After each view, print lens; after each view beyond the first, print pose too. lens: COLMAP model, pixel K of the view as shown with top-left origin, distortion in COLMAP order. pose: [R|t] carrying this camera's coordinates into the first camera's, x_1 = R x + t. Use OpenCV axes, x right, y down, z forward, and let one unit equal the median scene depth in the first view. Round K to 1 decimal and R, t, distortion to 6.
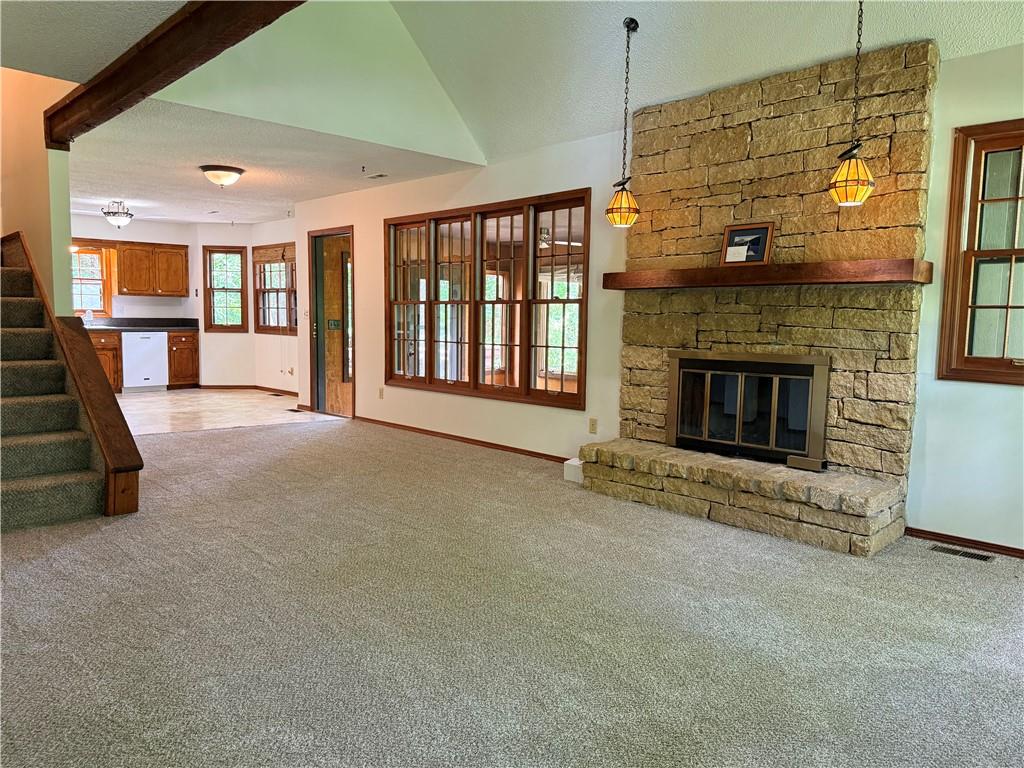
lens RADIAL K [[724.1, 0, 512.0], [0, 724.1, 384.0], [0, 0, 1]] dist [0.146711, -0.316719]
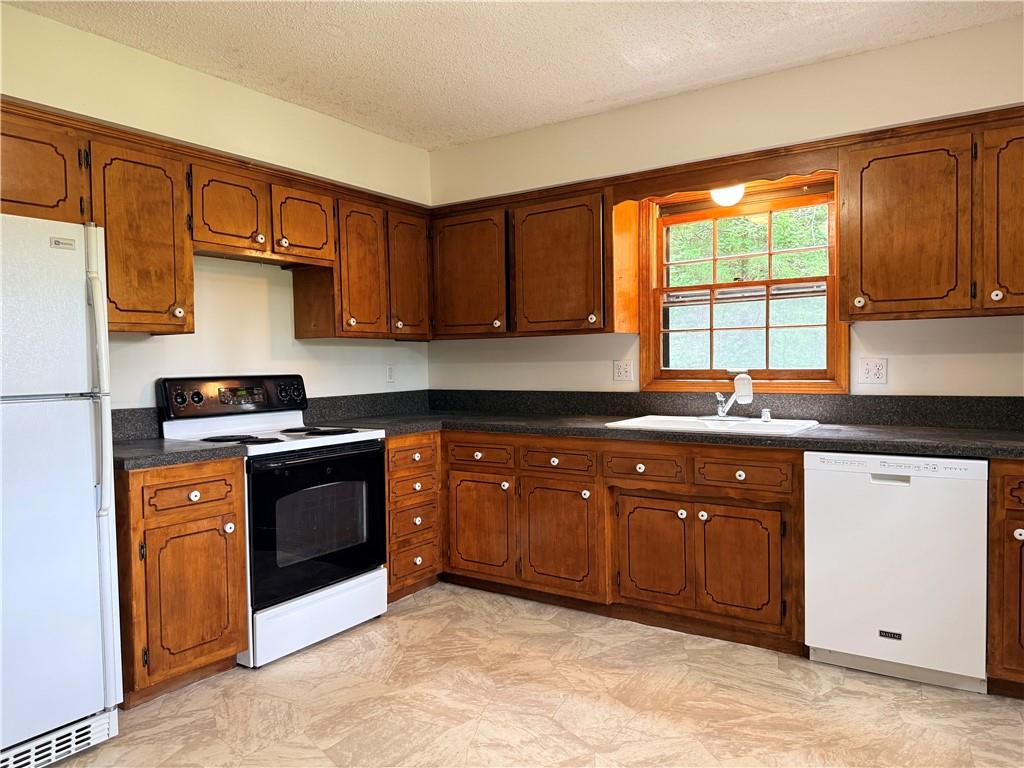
lens RADIAL K [[724.1, 0, 512.0], [0, 724.1, 384.0], [0, 0, 1]] dist [0.060699, -0.071793]
pose [[0.185581, 0.015228, -0.982511, -0.548273], [-0.073019, 0.997329, 0.001665, -0.177784], [0.979912, 0.071433, 0.186198, 1.672030]]
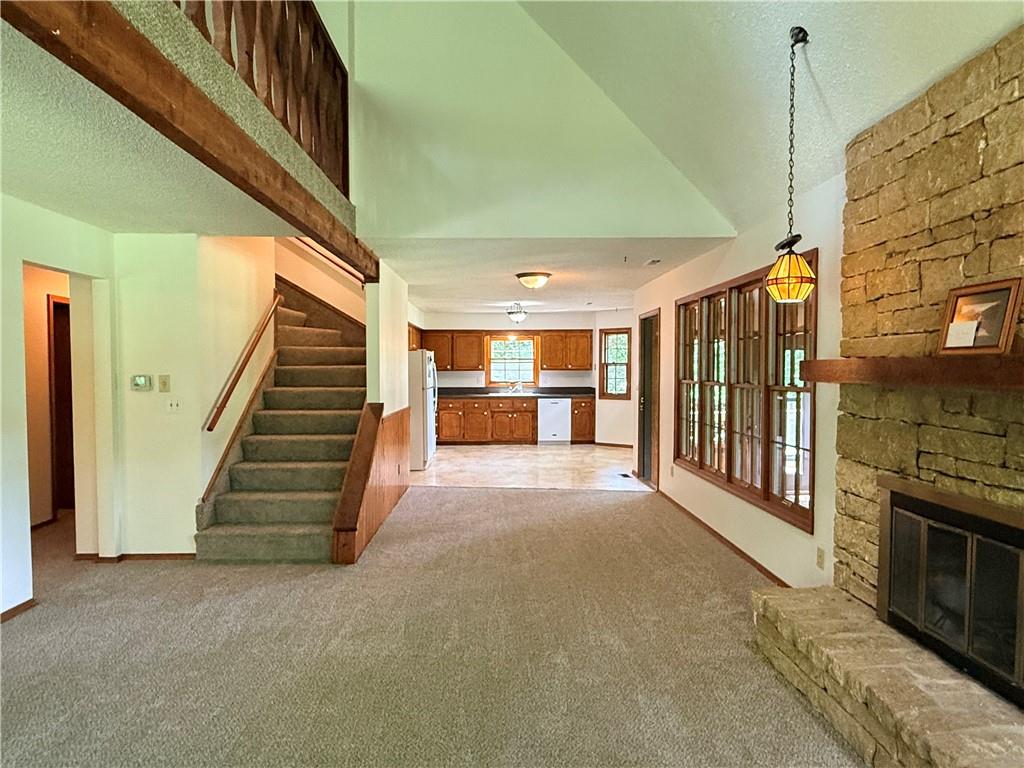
lens RADIAL K [[602.8, 0, 512.0], [0, 602.8, 384.0], [0, 0, 1]] dist [-0.001978, -0.000929]
pose [[0.730334, 0.004208, -0.683078, 0.346615], [-0.049956, 0.997632, -0.047267, -0.087075], [0.681261, 0.068644, 0.728815, 0.359157]]
